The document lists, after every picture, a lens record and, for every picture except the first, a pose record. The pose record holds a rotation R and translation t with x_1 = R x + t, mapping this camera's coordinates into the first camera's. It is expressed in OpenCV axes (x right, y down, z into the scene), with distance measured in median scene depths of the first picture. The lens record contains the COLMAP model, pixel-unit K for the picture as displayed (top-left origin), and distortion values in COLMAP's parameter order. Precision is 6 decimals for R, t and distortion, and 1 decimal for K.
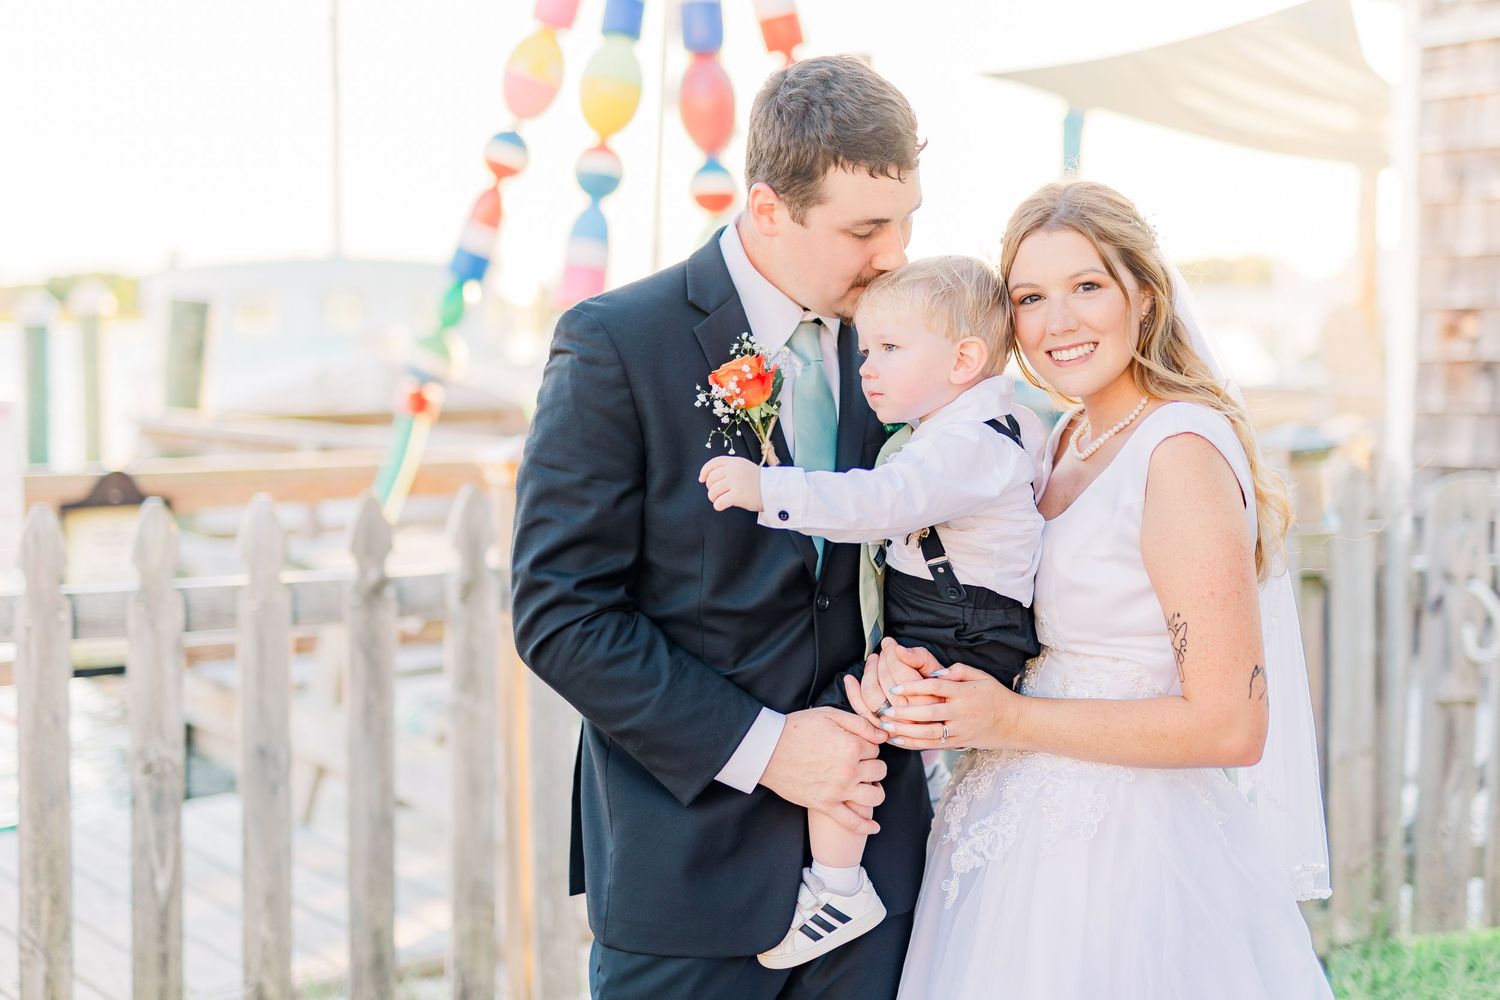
lens RADIAL K [[2044.3, 0, 749.6], [0, 2044.3, 556.5], [0, 0, 1]] dist [0.015362, 0.043595]
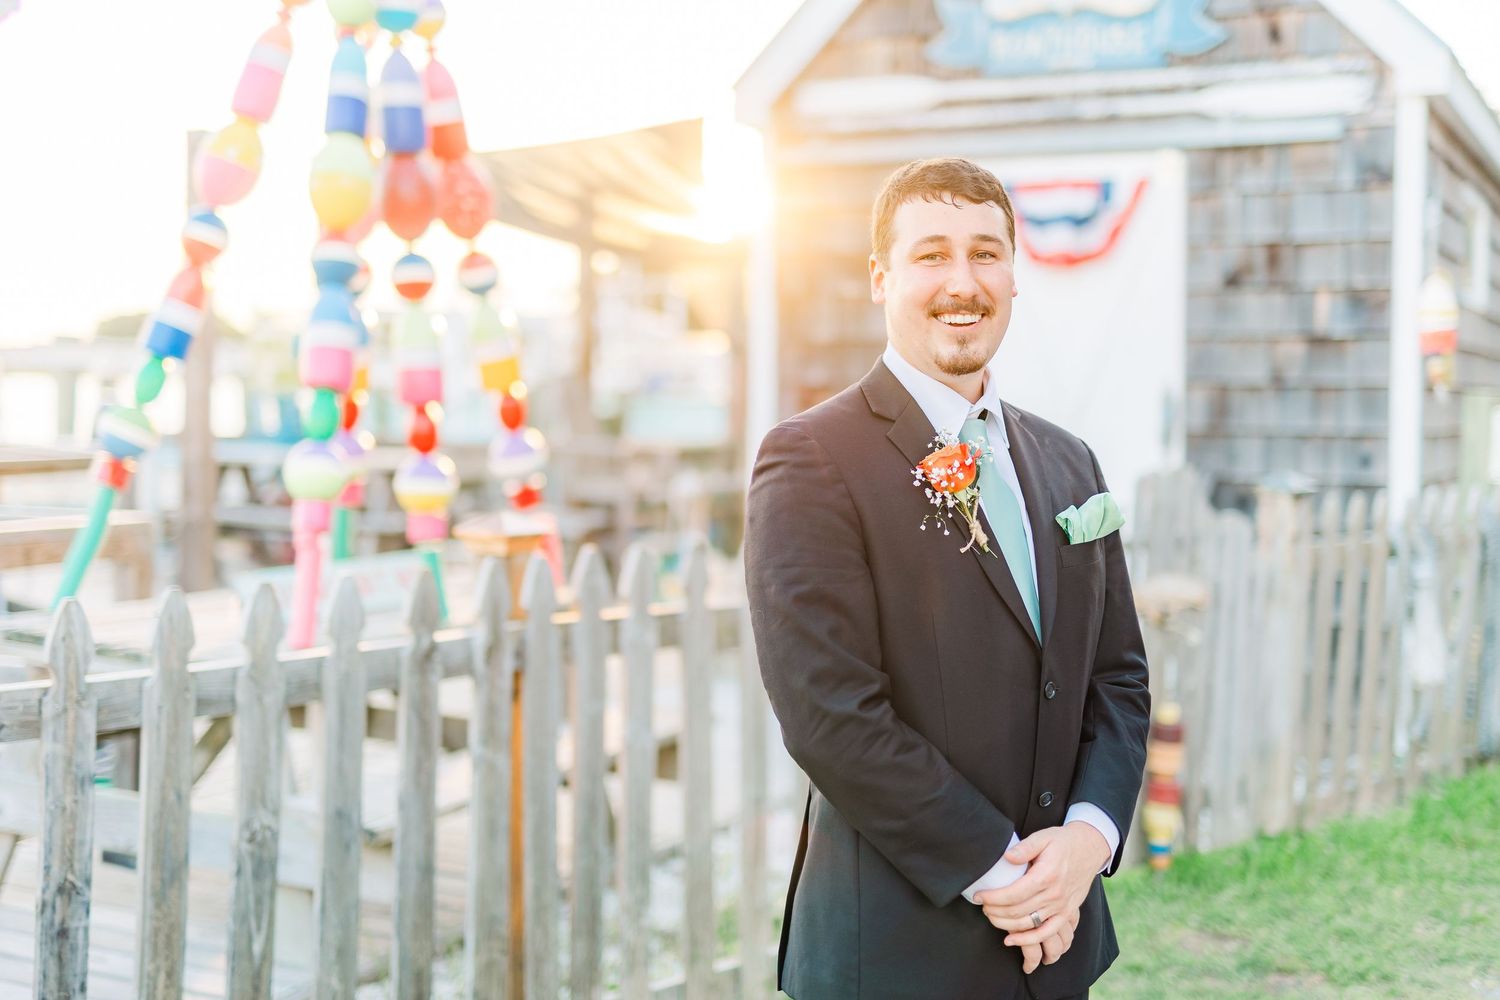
lens RADIAL K [[1987.0, 0, 750.0], [0, 1987.0, 500.0], [0, 0, 1]] dist [0.026474, -0.032121]
pose [[0.886630, -0.011329, 0.462341, -0.510526], [0.033439, 0.998654, -0.039655, -0.018735], [-0.461269, 0.050620, 0.885815, -0.026303]]
